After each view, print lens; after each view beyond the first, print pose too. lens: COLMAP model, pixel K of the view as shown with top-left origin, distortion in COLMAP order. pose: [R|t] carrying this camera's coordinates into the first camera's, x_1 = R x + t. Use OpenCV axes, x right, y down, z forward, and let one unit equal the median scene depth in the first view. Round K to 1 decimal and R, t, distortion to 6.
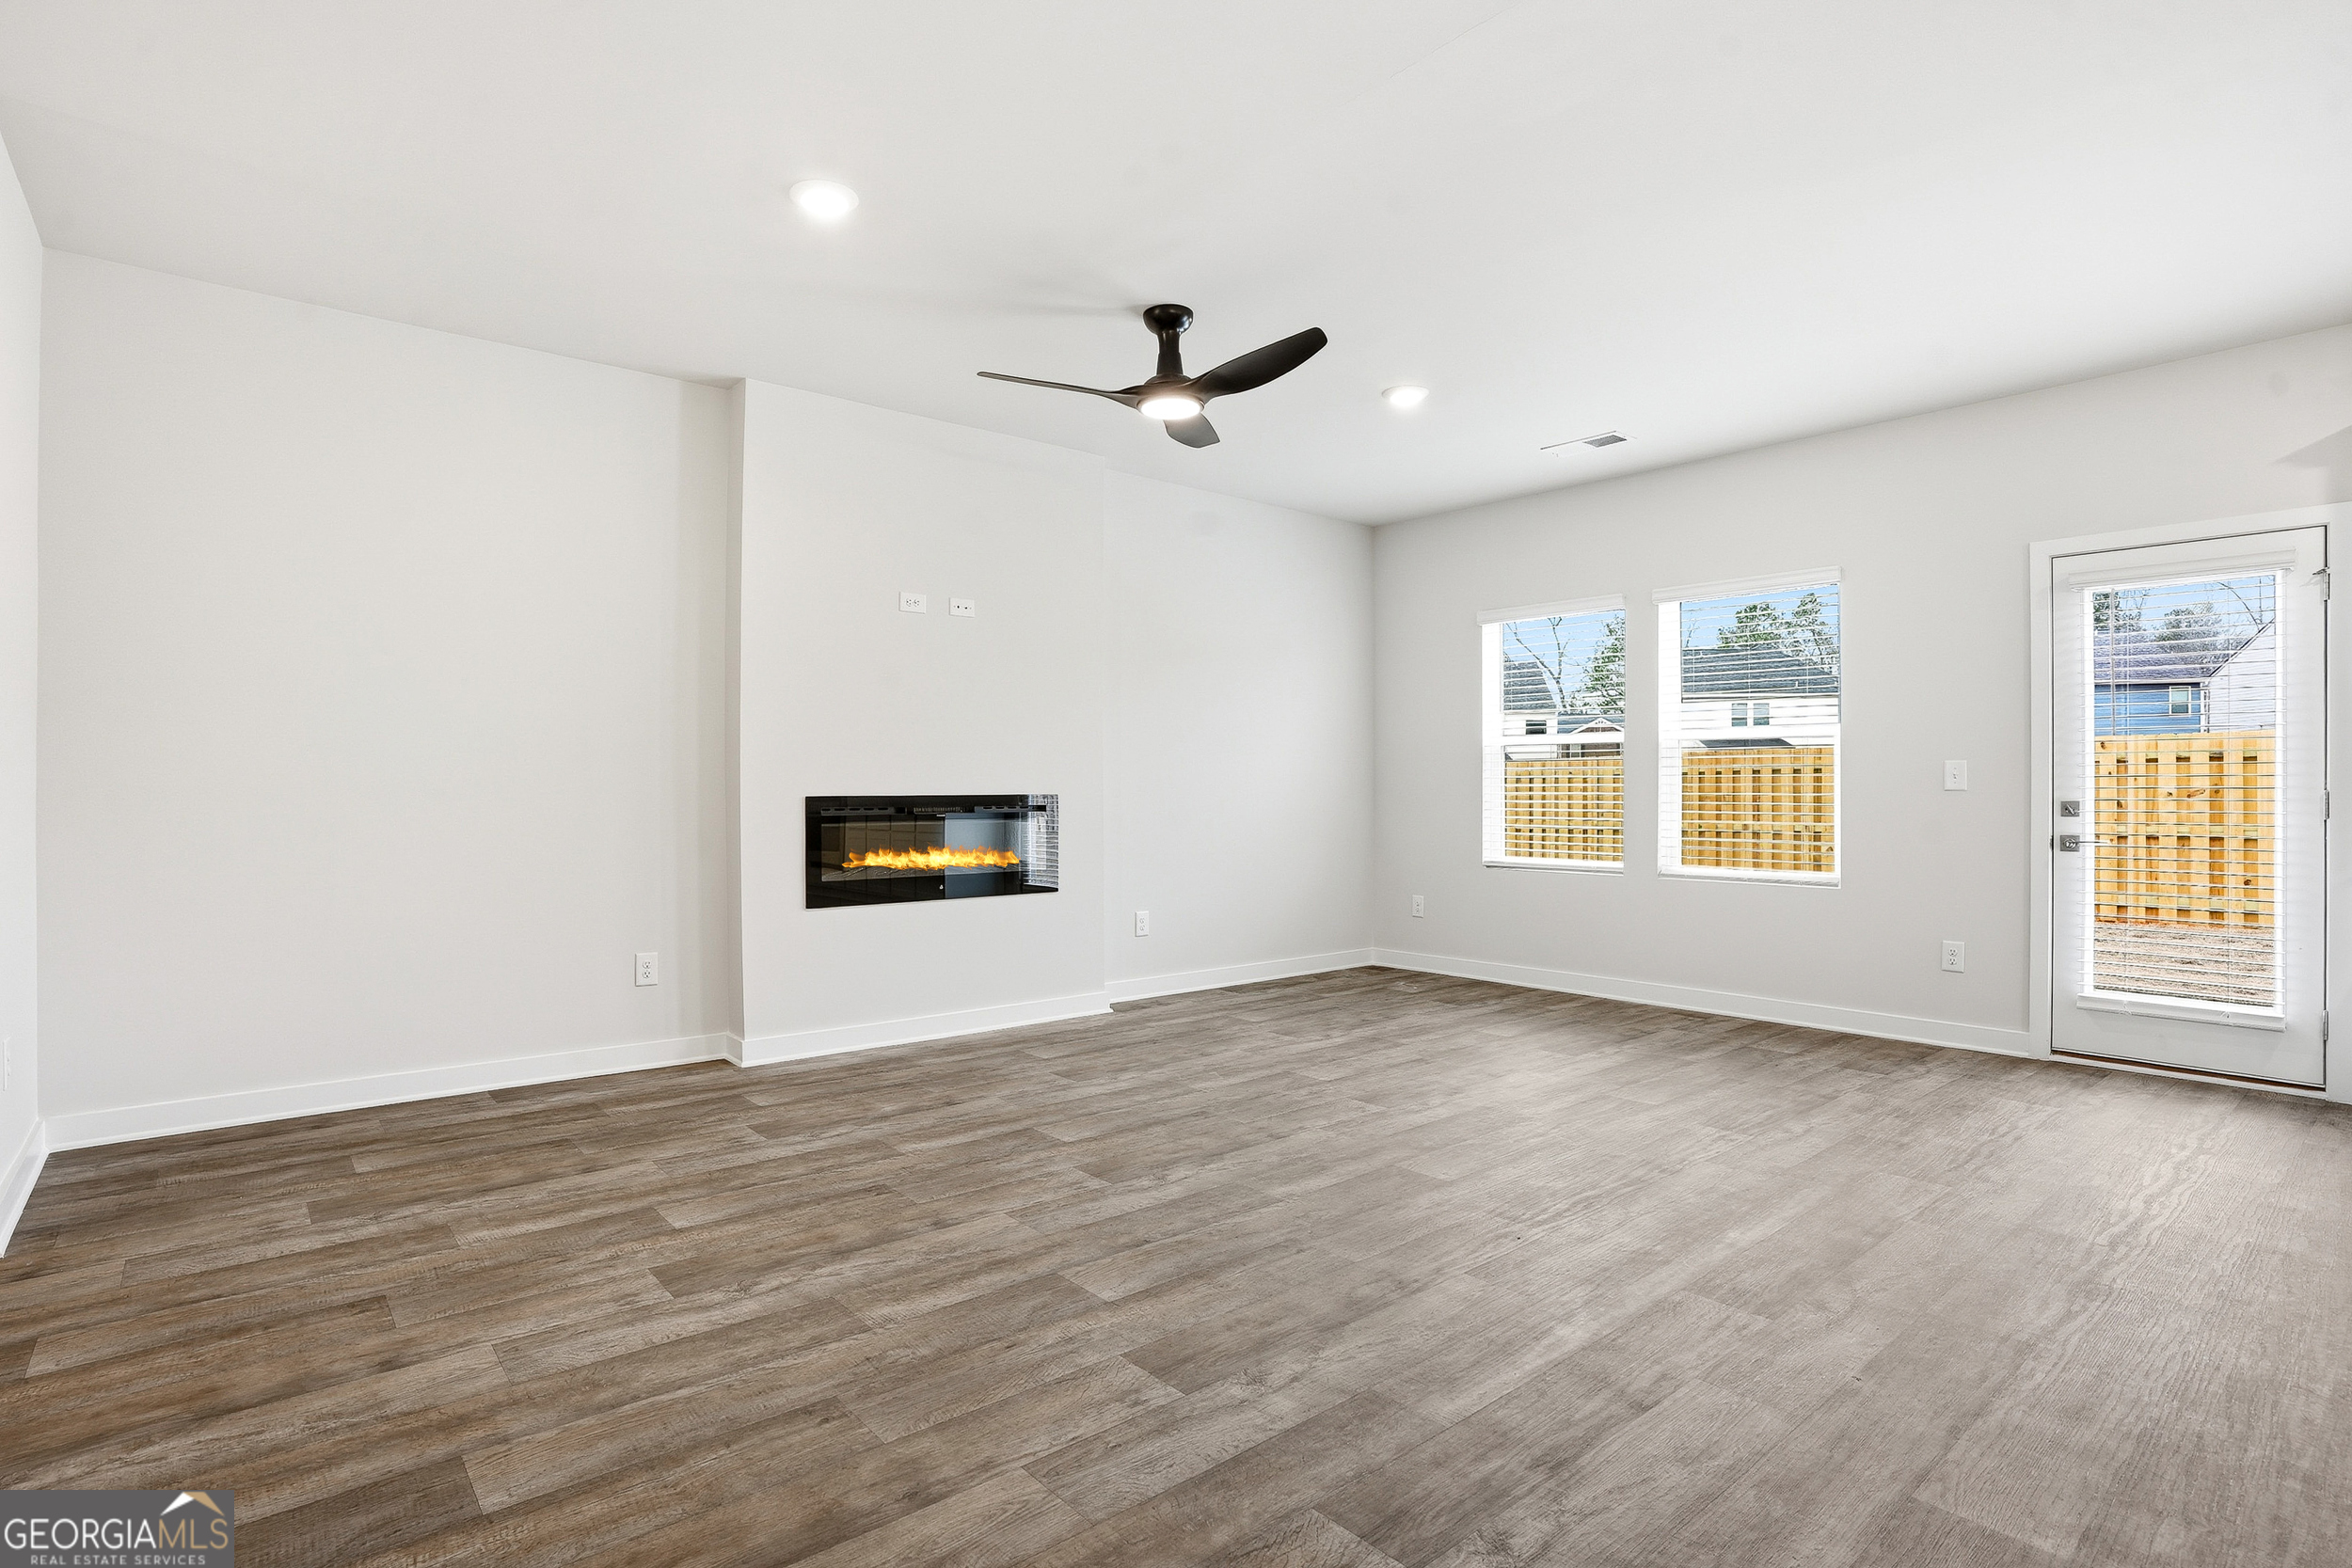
lens RADIAL K [[1161.3, 0, 1167.1], [0, 1161.3, 783.0], [0, 0, 1]] dist [-0.073115, 0.026807]
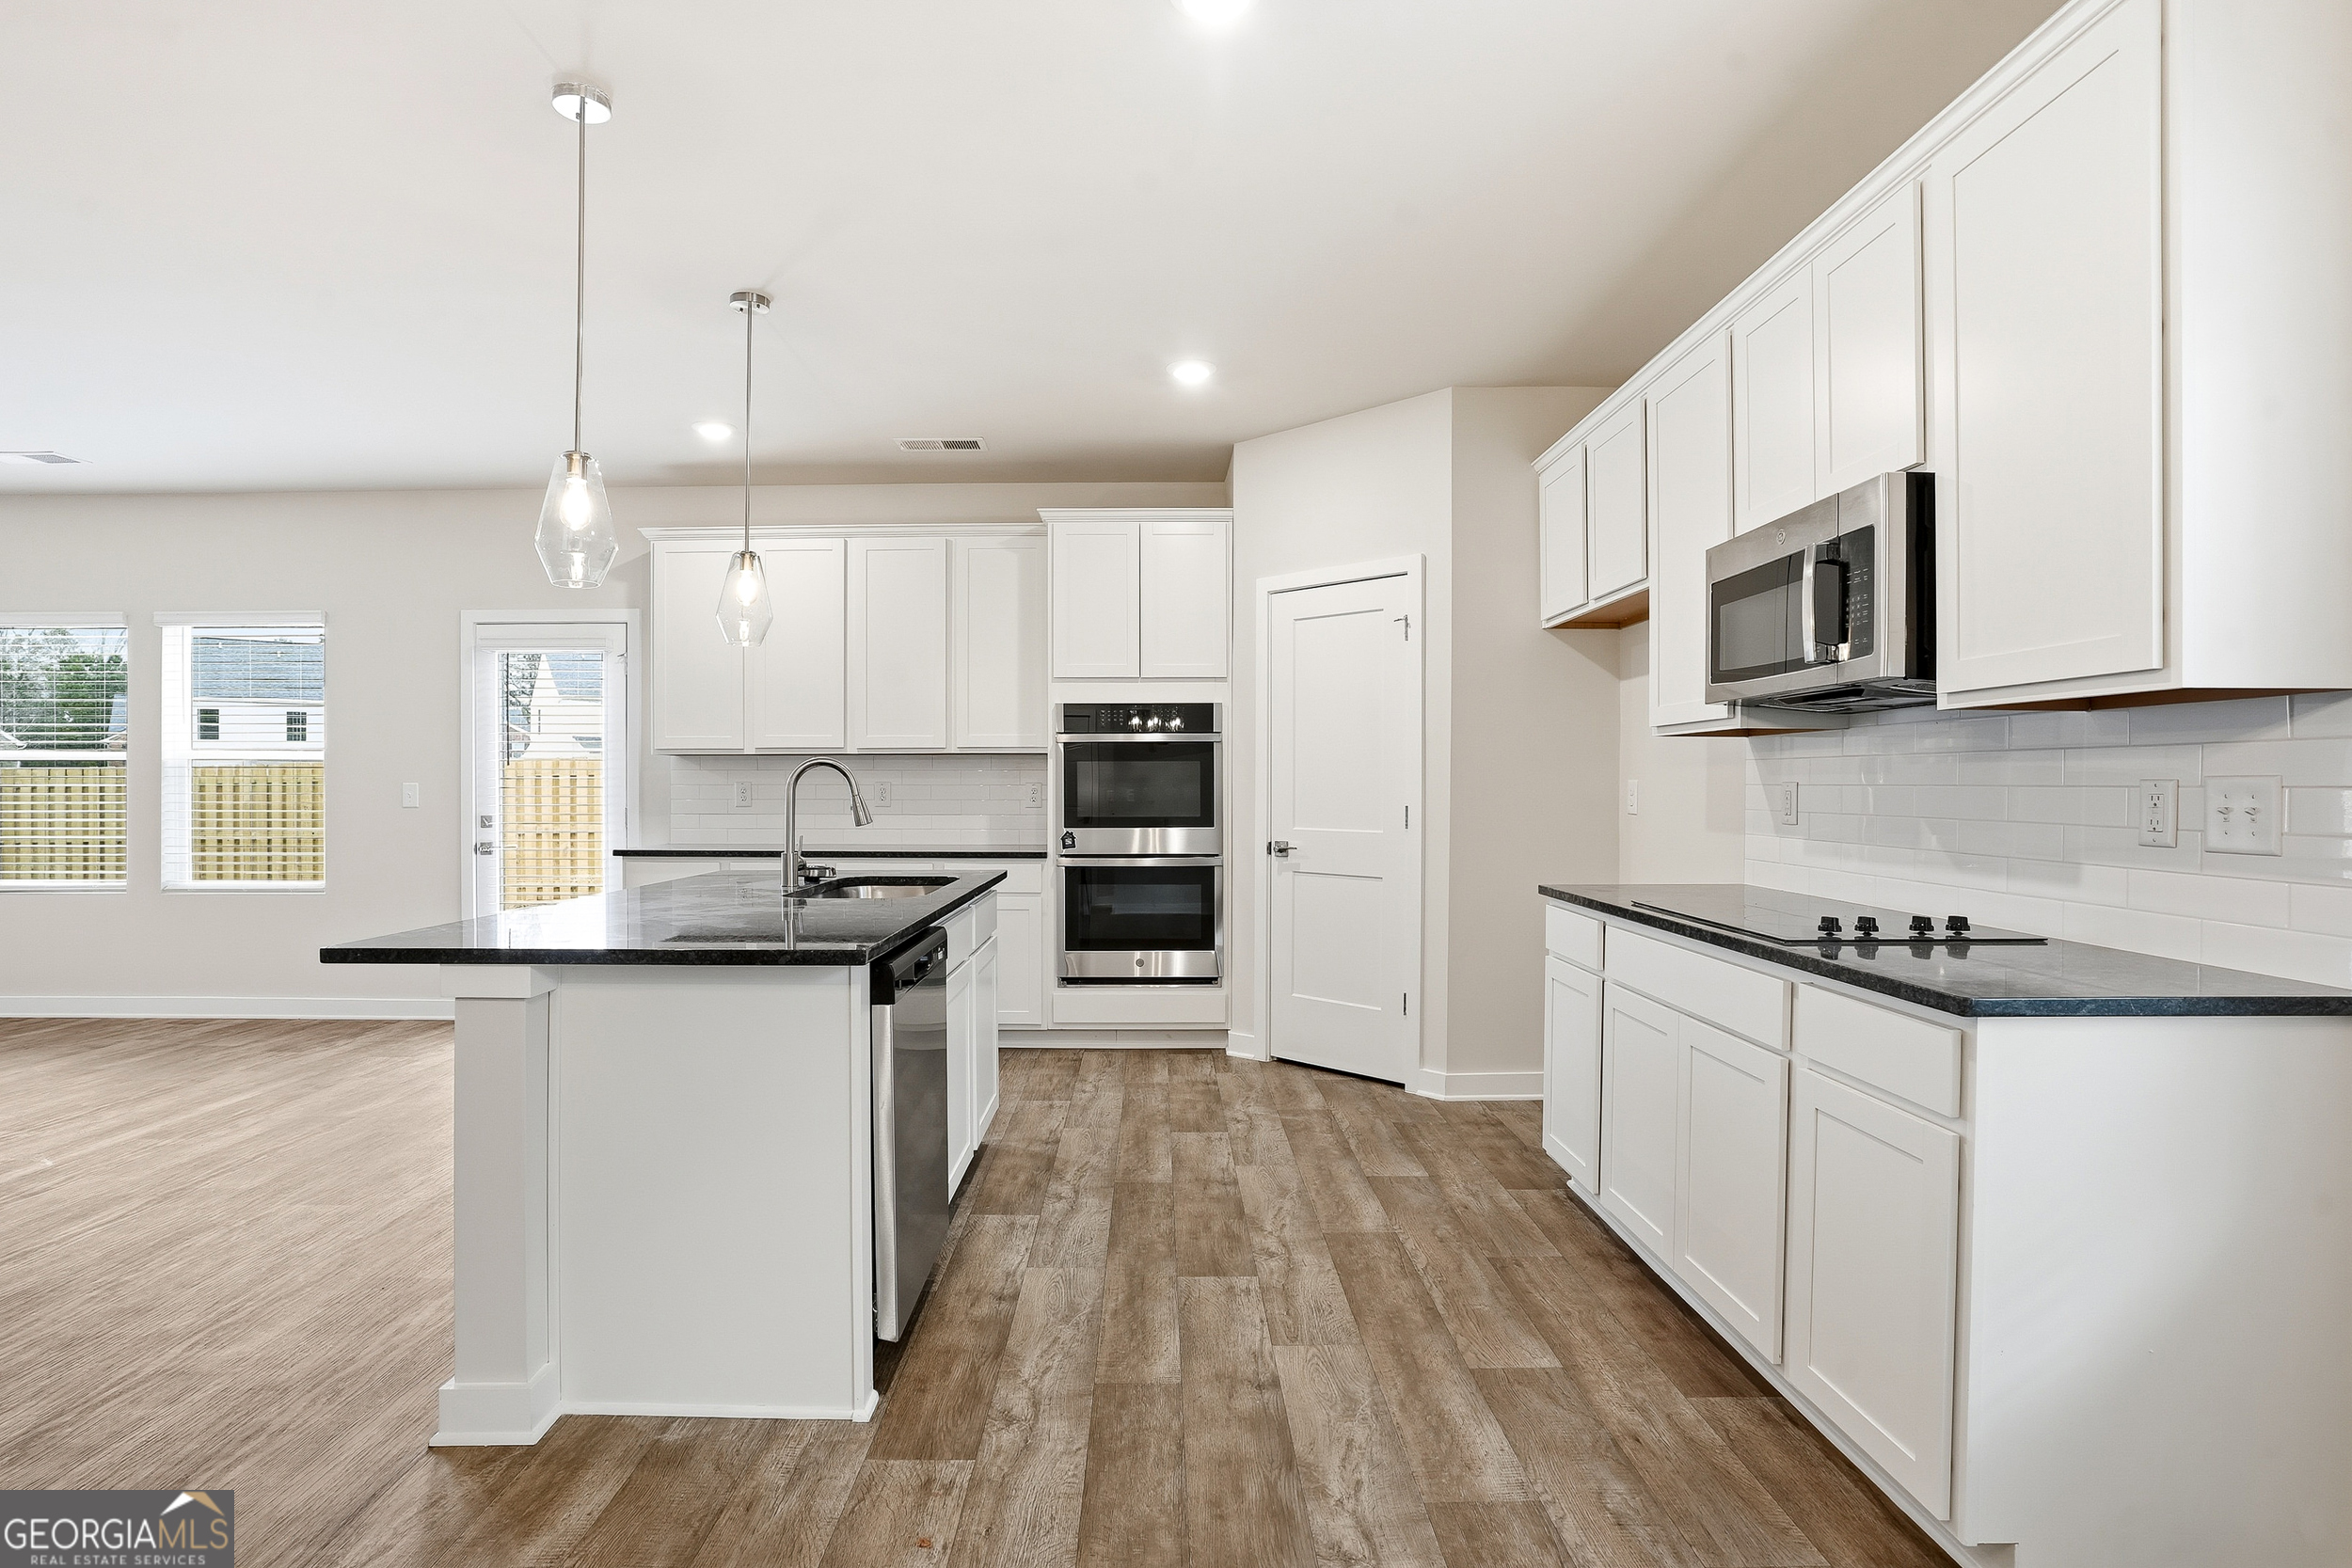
lens RADIAL K [[1161.3, 0, 1167.1], [0, 1161.3, 783.0], [0, 0, 1]] dist [-0.073115, 0.026807]
pose [[0.639640, -0.000064, 0.768674, 0.239662], [0.000222, 1.000000, -0.000102, -0.016262], [-0.768674, 0.000235, 0.639640, -0.333174]]
